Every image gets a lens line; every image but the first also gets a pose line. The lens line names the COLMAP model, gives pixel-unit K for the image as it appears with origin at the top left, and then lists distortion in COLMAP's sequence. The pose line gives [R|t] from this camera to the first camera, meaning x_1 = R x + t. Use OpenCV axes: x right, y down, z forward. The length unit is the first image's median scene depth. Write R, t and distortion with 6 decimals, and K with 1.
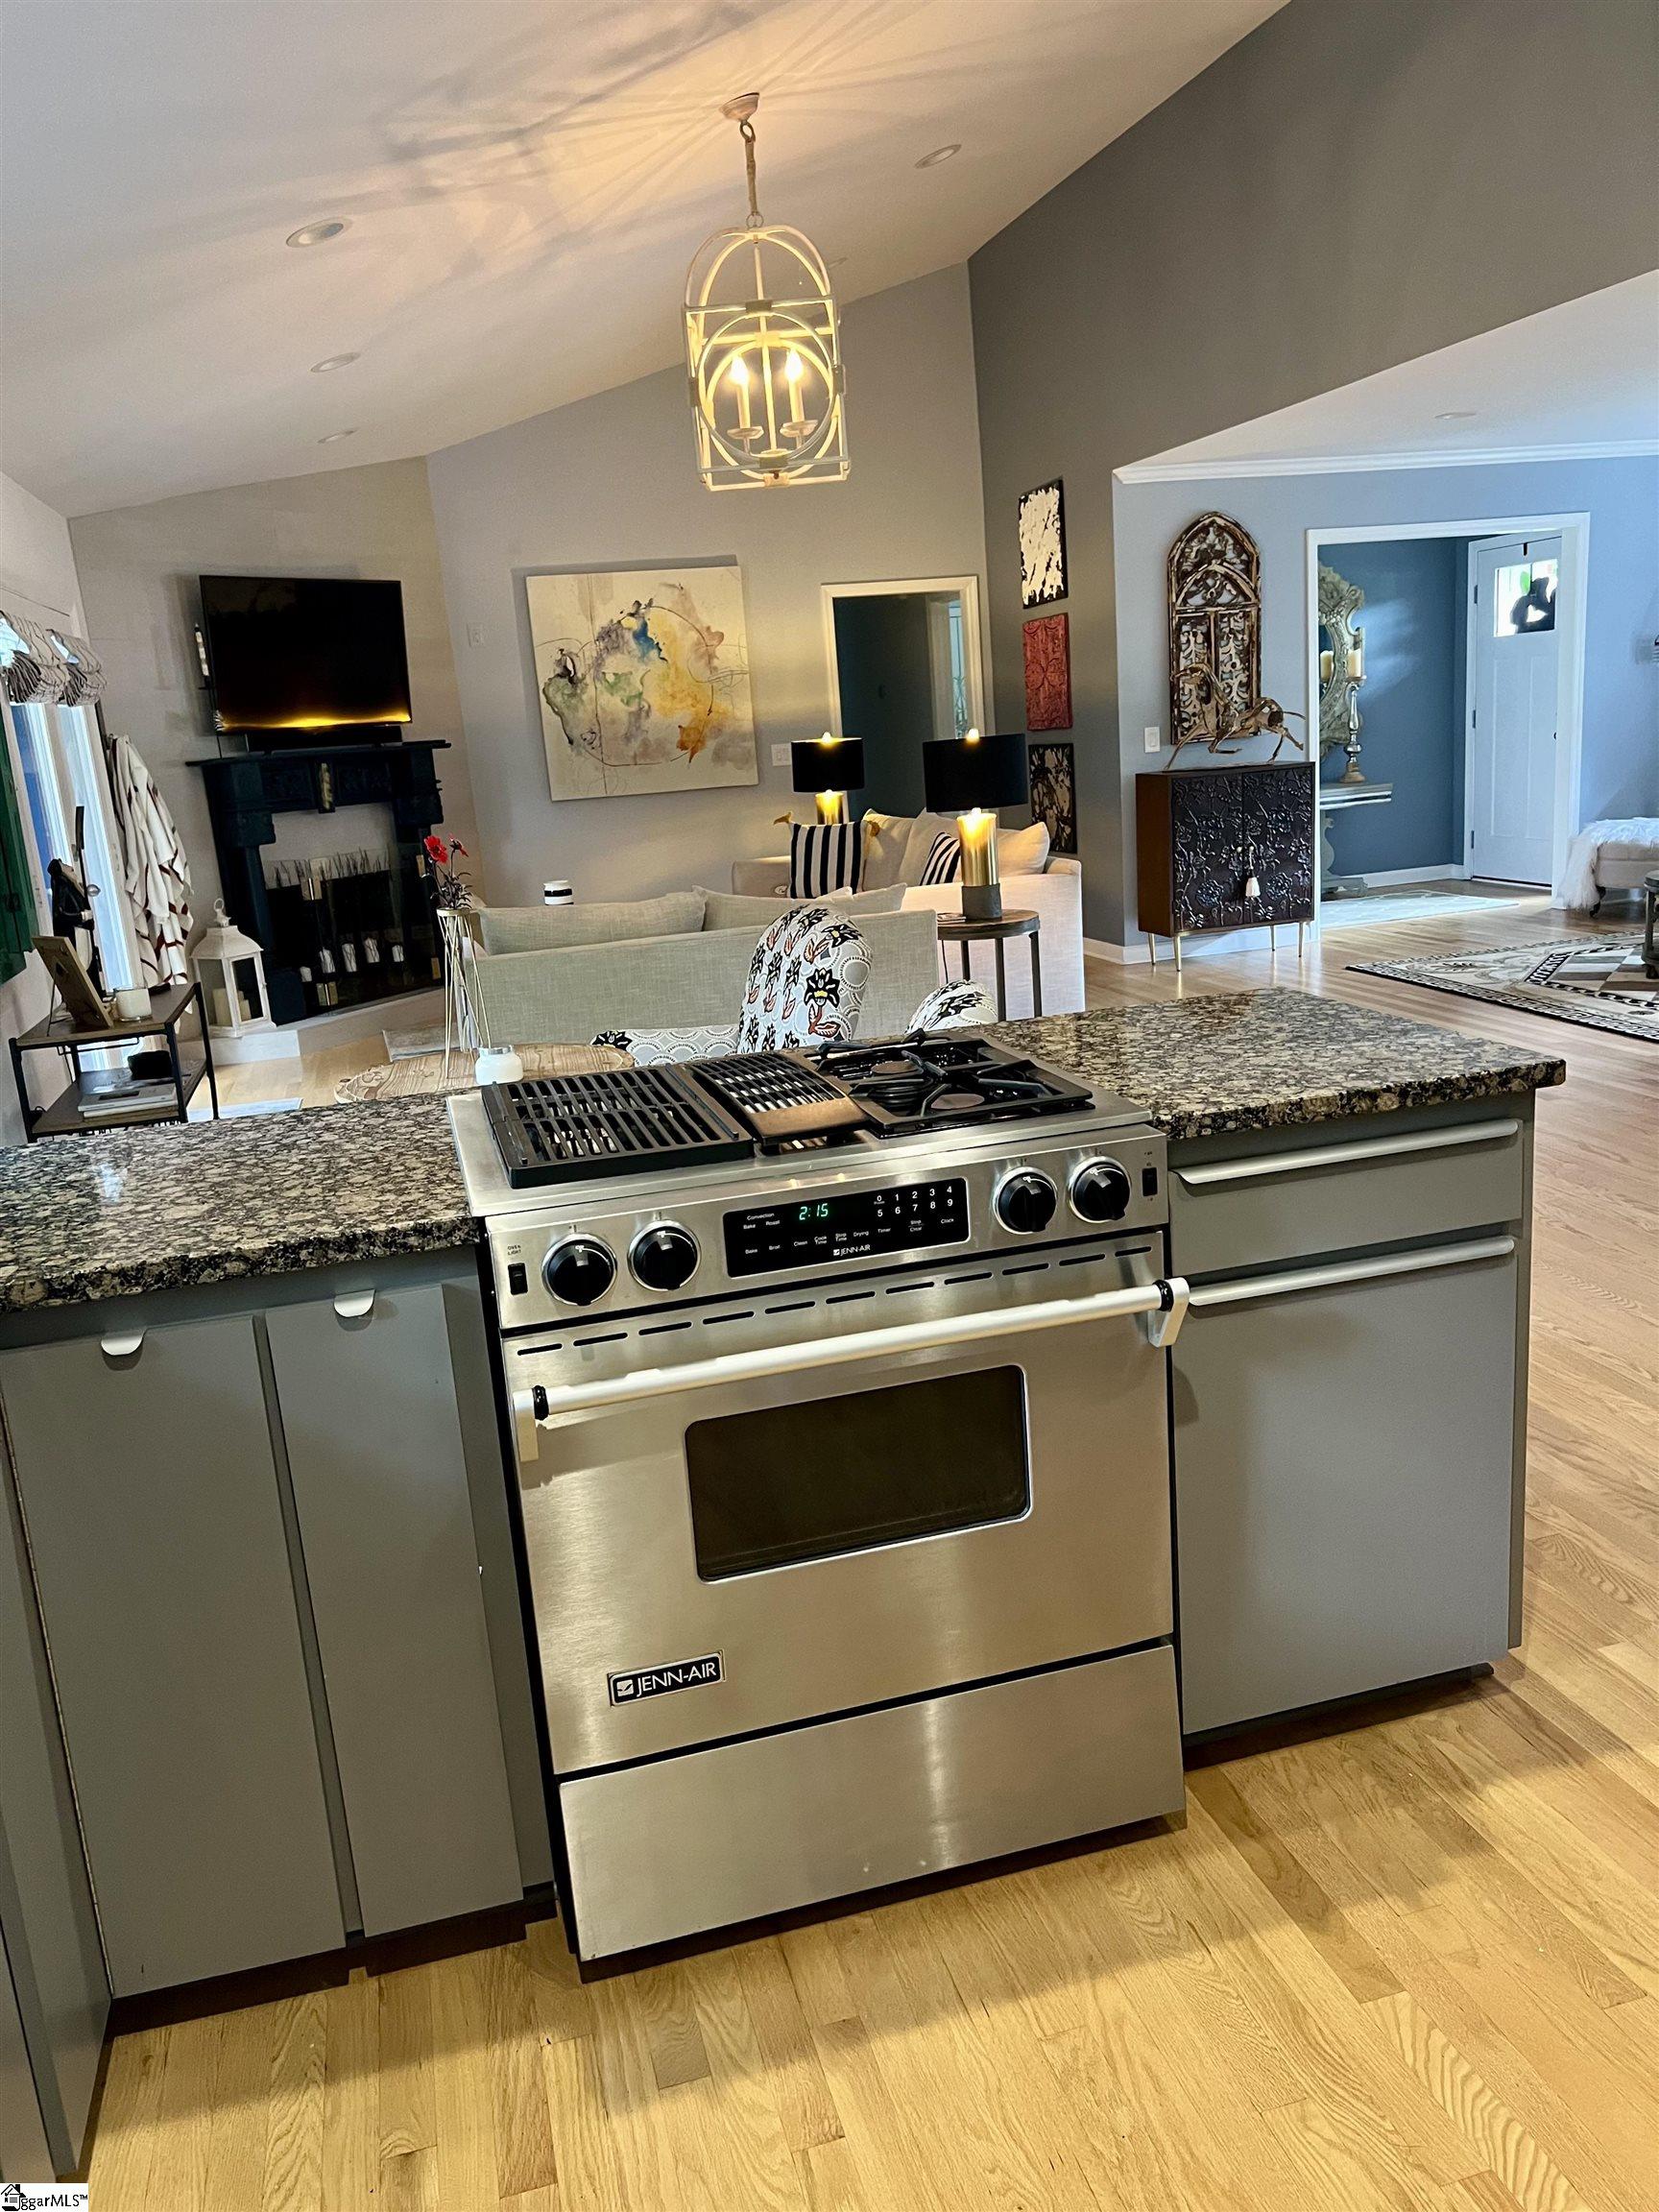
lens RADIAL K [[1652.8, 0, 841.3], [0, 1652.8, 1106.8], [0, 0, 1]] dist [0.023394, -0.014462]
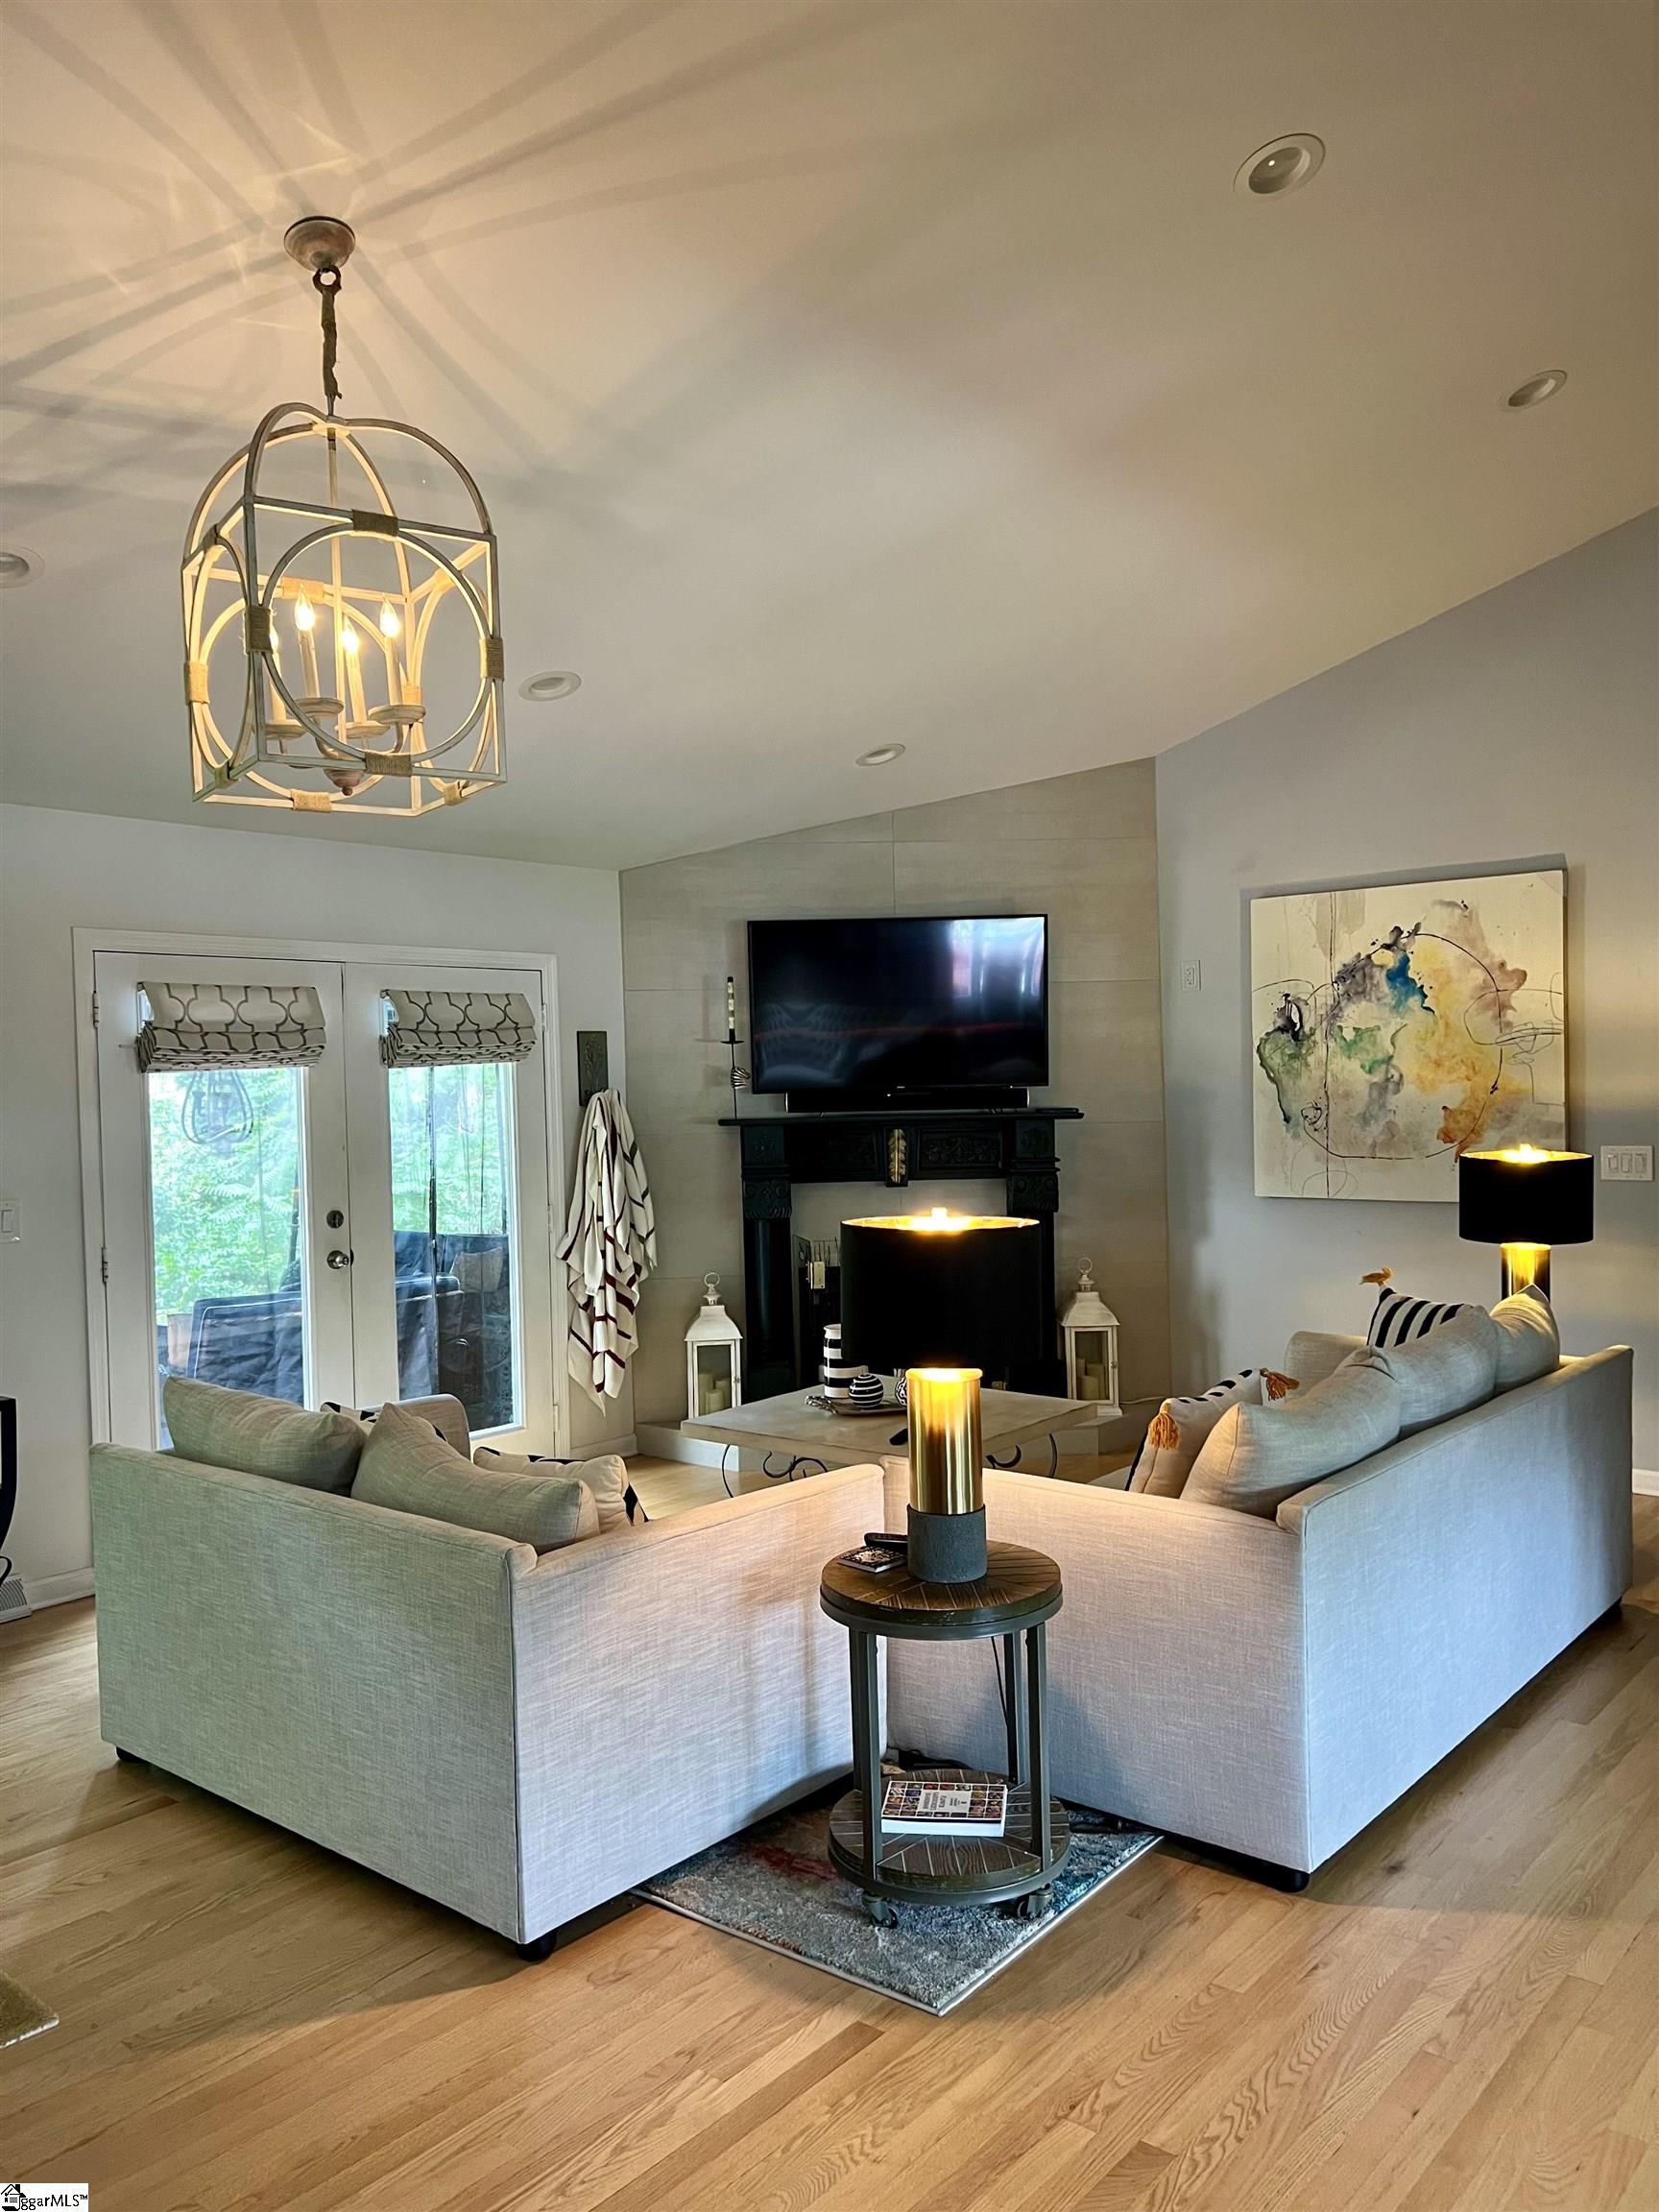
lens RADIAL K [[1652.8, 0, 832.9], [0, 1652.8, 1118.3], [0, 0, 1]] dist [0.023394, -0.014462]
pose [[0.570966, 0.079978, -0.817069, 0.325081], [-0.207773, 0.976920, -0.049566, -0.151593], [0.794247, 0.198066, 0.574406, 0.454269]]
